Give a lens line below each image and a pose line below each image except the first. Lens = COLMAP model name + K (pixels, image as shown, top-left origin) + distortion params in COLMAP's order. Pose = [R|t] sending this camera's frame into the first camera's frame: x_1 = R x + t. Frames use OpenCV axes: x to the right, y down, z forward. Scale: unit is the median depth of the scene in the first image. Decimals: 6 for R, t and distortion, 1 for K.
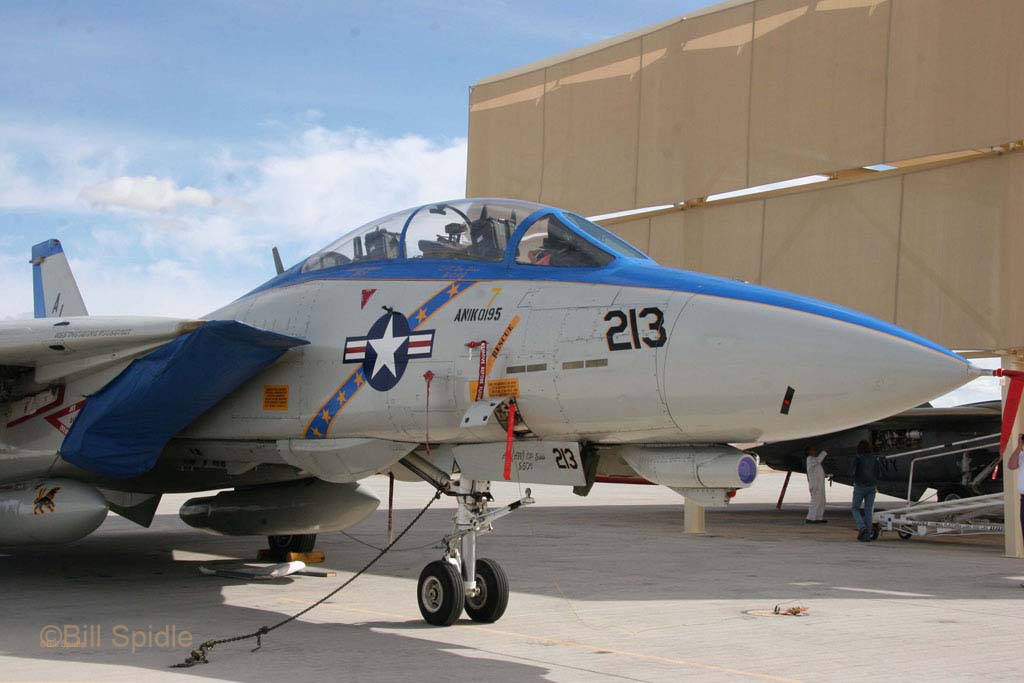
lens RADIAL K [[1454.3, 0, 517.7], [0, 1454.3, 344.1], [0, 0, 1]] dist [0.146770, 0.000000]
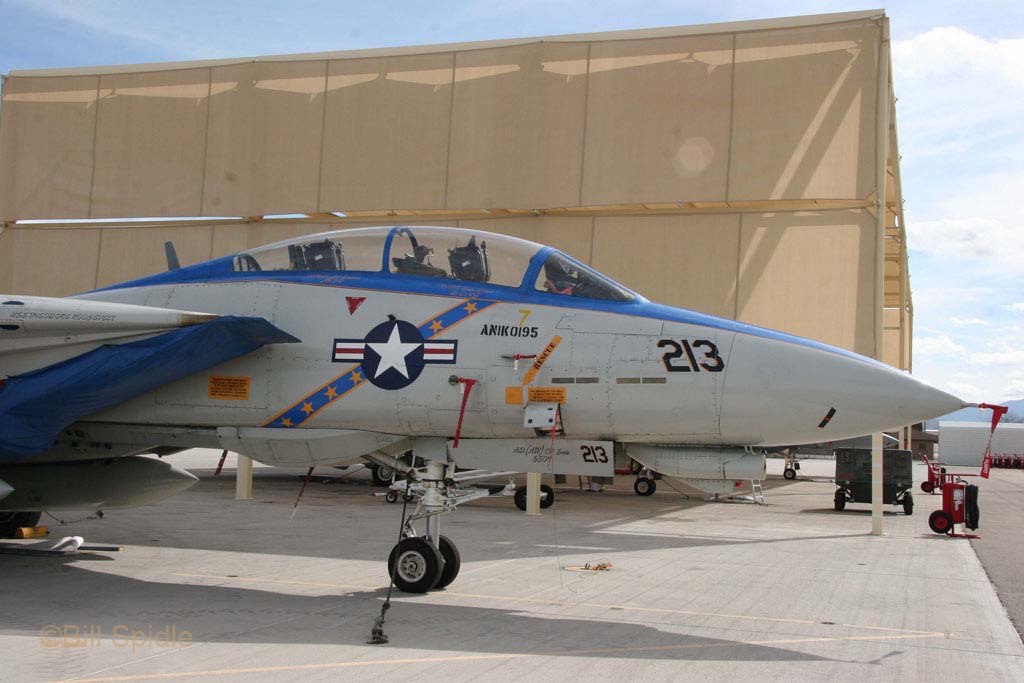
lens RADIAL K [[1206.2, 0, 513.4], [0, 1206.2, 348.7], [0, 0, 1]] dist [0.041597, 0.000000]
pose [[0.842503, 0.057149, 0.535651, -0.519150], [-0.064580, 0.997901, -0.004892, -0.001228], [-0.534806, -0.030470, 0.844425, 0.156823]]
